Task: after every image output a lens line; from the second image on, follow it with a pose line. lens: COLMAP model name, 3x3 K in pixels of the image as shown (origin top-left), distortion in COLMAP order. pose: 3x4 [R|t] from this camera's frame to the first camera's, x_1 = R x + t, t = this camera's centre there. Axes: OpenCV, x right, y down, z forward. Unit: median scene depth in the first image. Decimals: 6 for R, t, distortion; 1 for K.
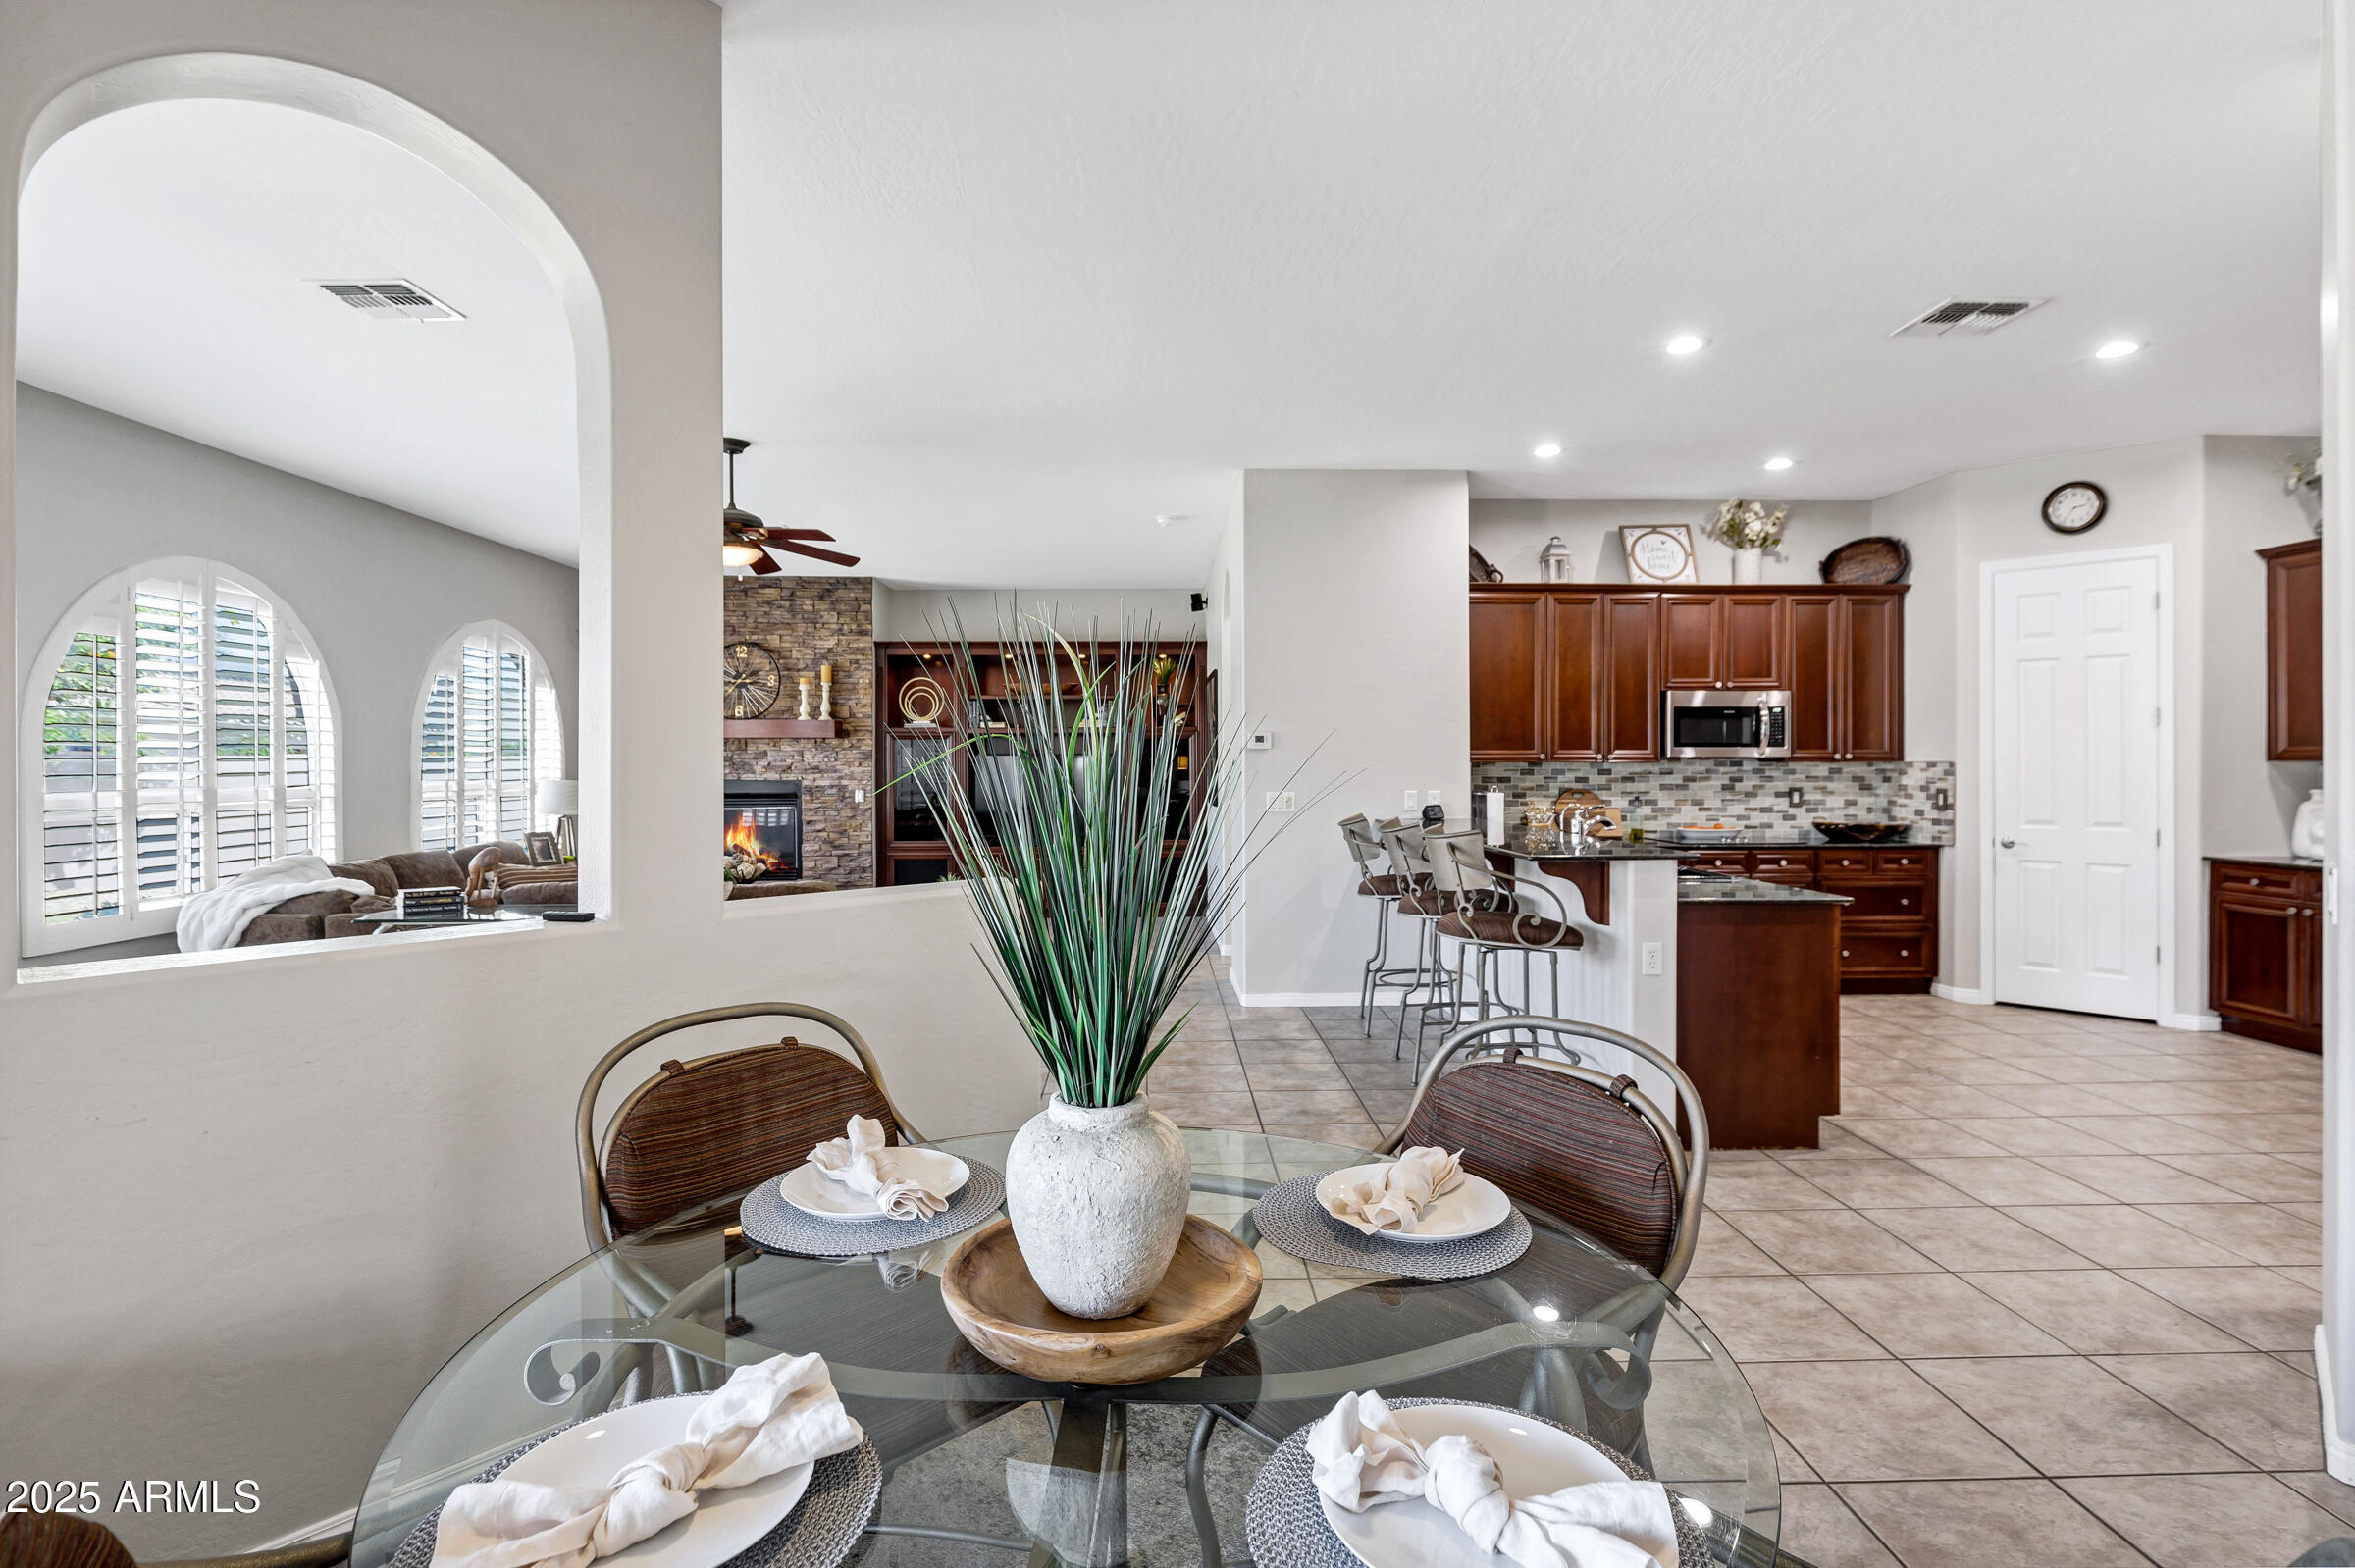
lens RADIAL K [[1143.3, 0, 1180.0], [0, 1143.3, 761.4], [0, 0, 1]] dist [0.001461, -0.000255]
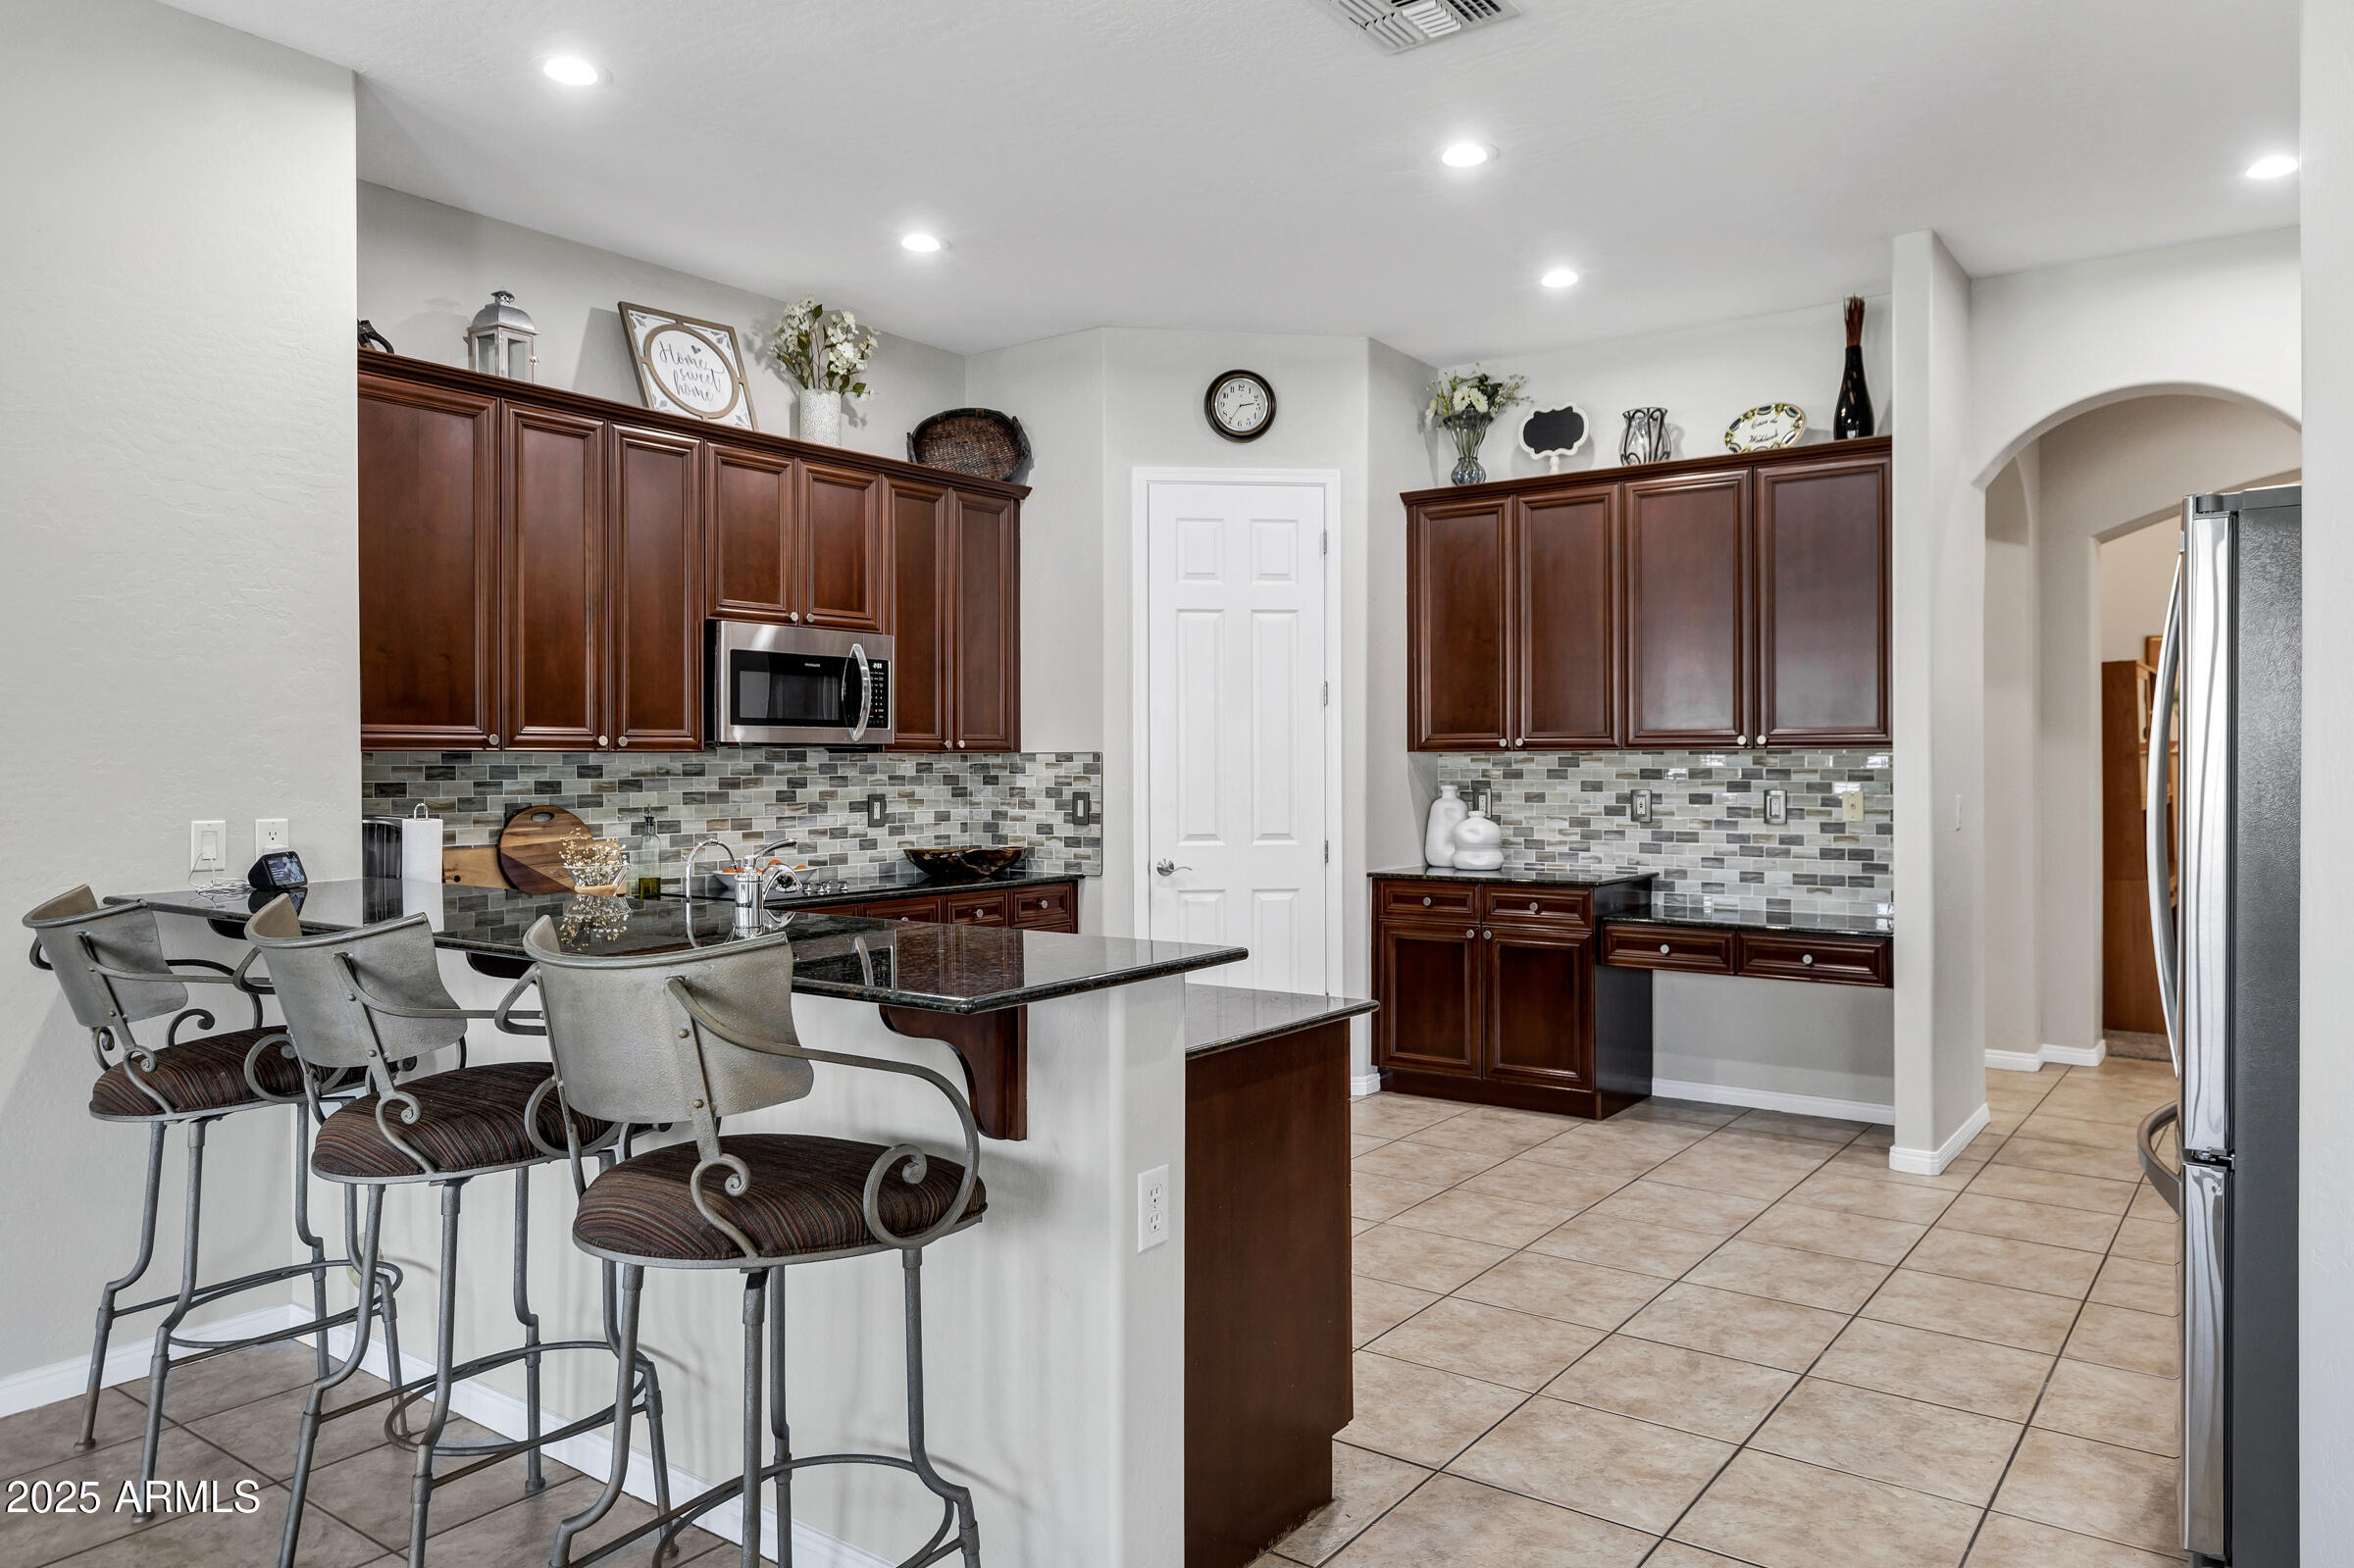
lens RADIAL K [[1551.4, 0, 1206.9], [0, 1551.4, 760.3], [0, 0, 1]] dist [0.008385, -0.002324]
pose [[0.612101, -0.000657, 0.790779, -0.014365], [0.001521, 0.999999, -0.000346, 0.005074], [-0.790778, 0.001415, 0.612102, 0.367775]]
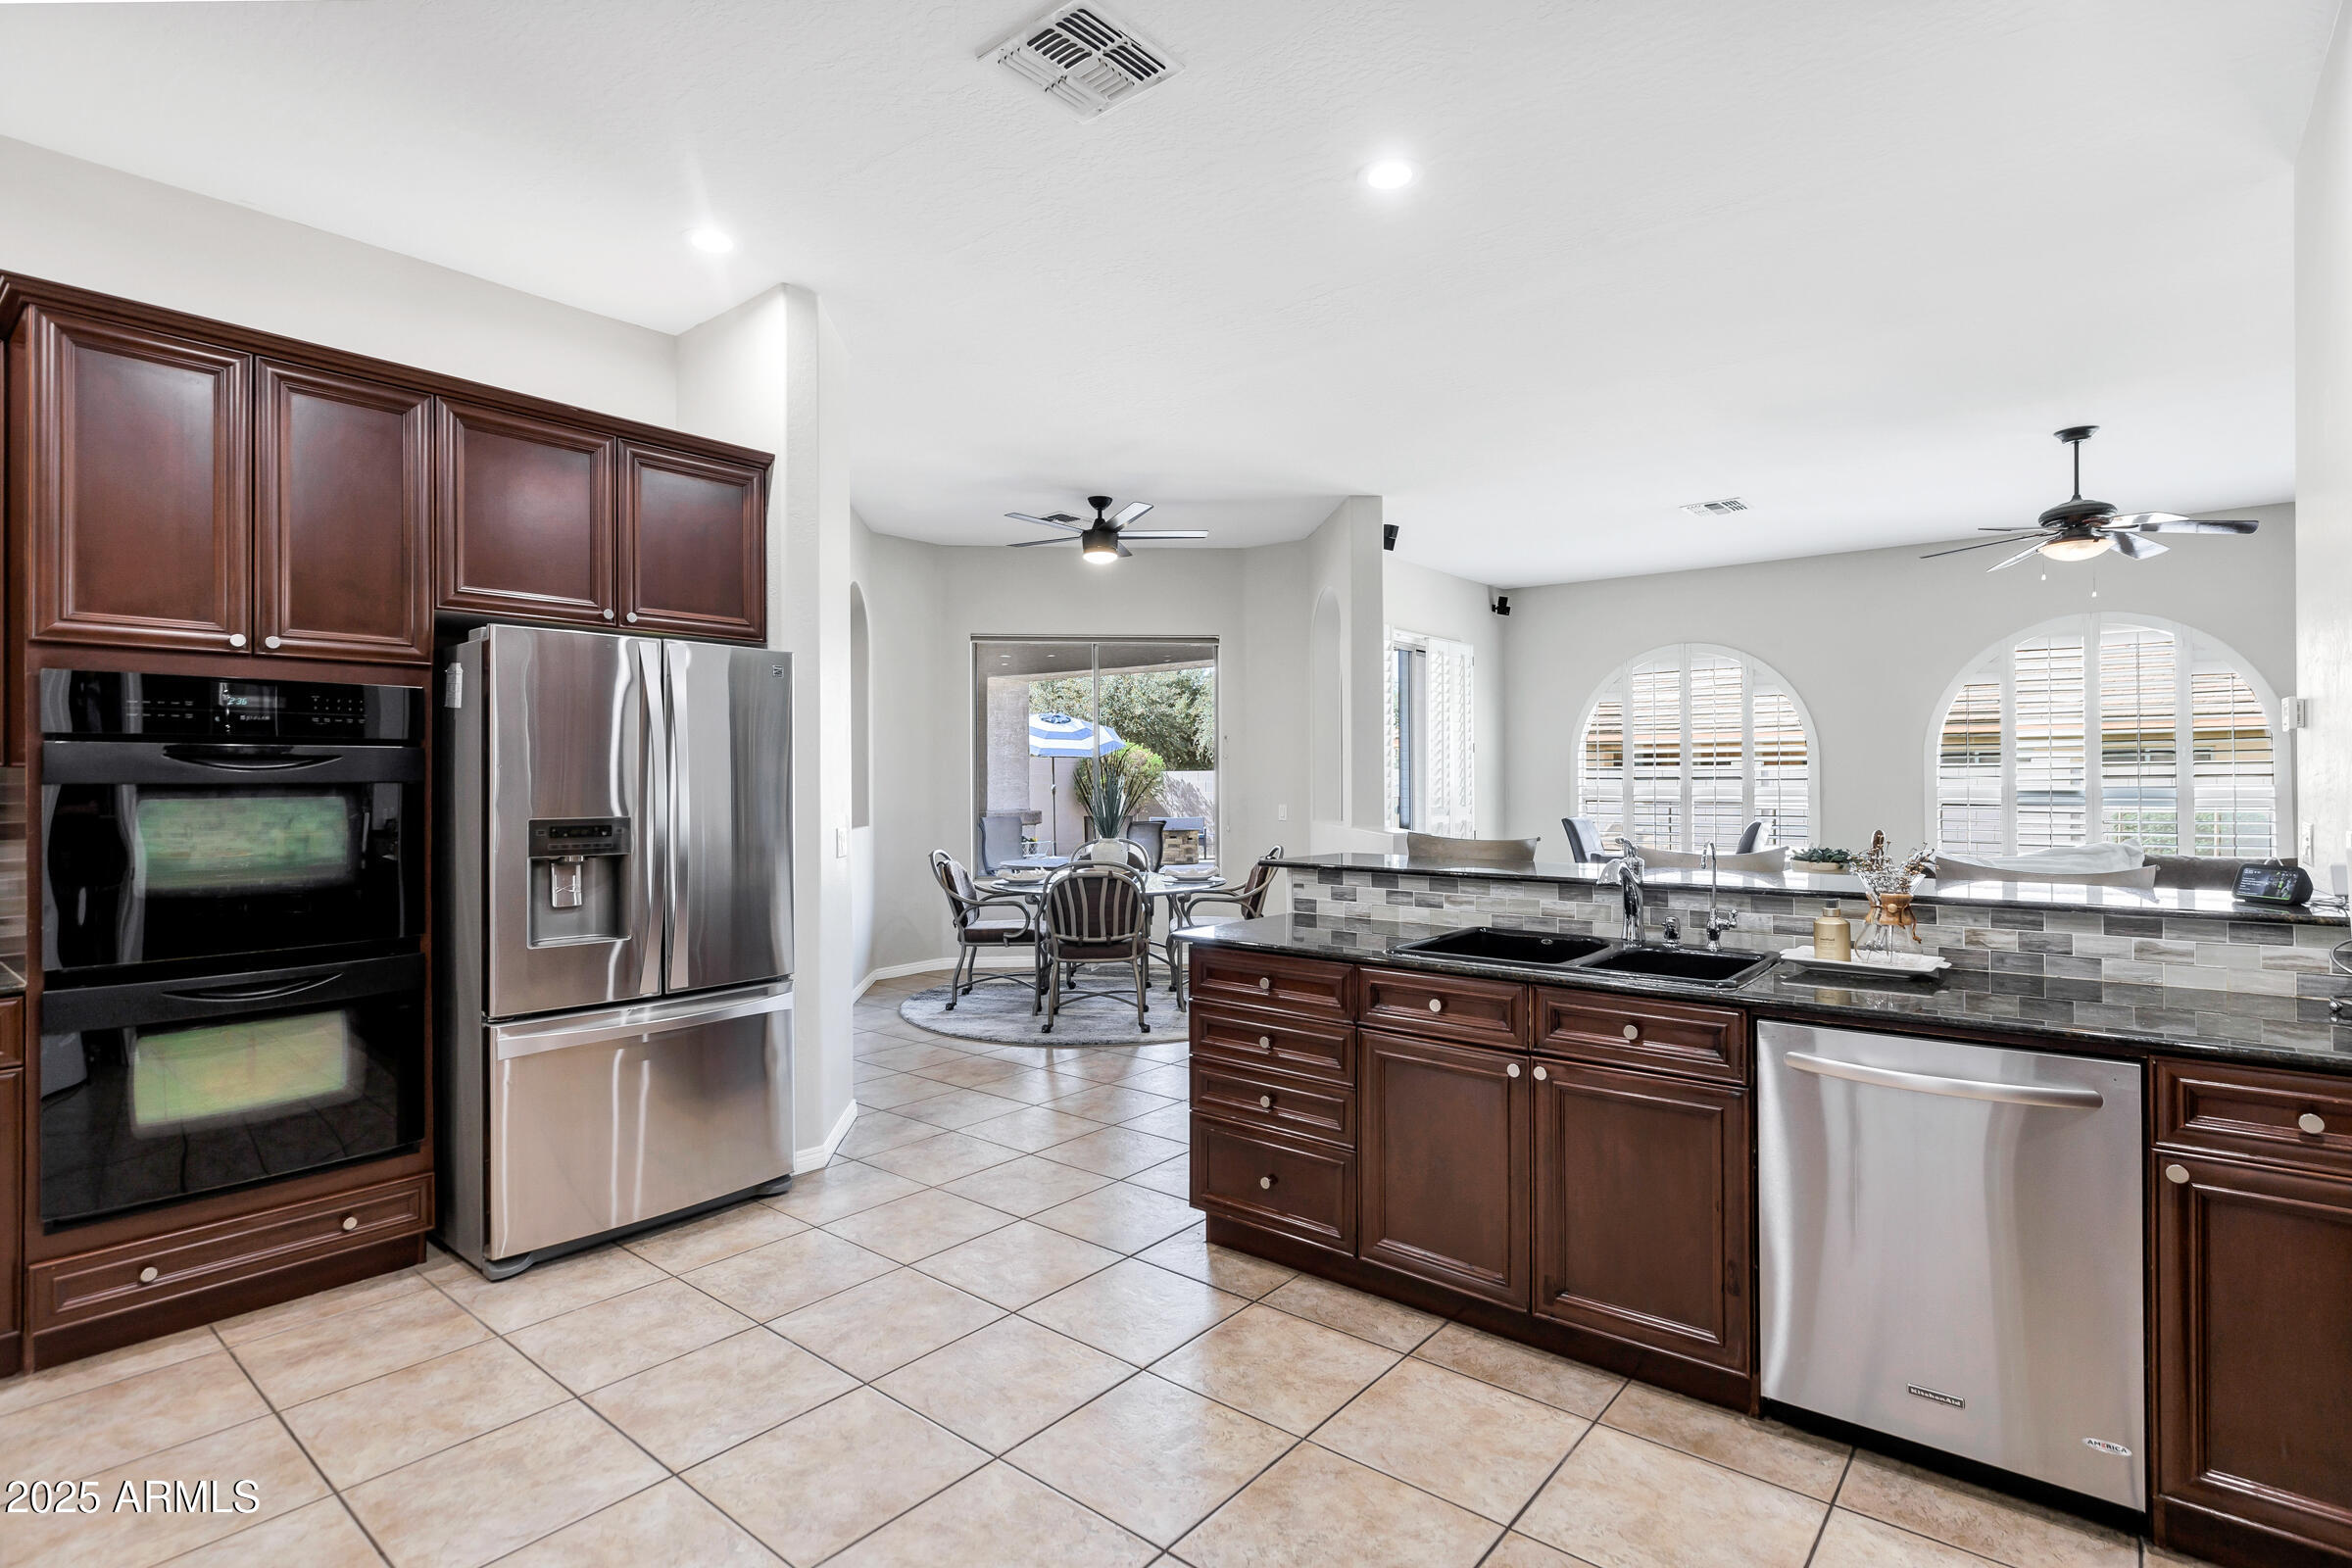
lens RADIAL K [[1141.9, 0, 1171.9], [0, 1141.9, 782.9], [0, 0, 1]] dist [0.001461, -0.000255]
pose [[-0.659612, 0.008723, -0.751556, 0.698328], [0.014327, 0.999897, -0.000969, 0.009966], [0.751470, -0.011407, -0.659669, 0.900115]]
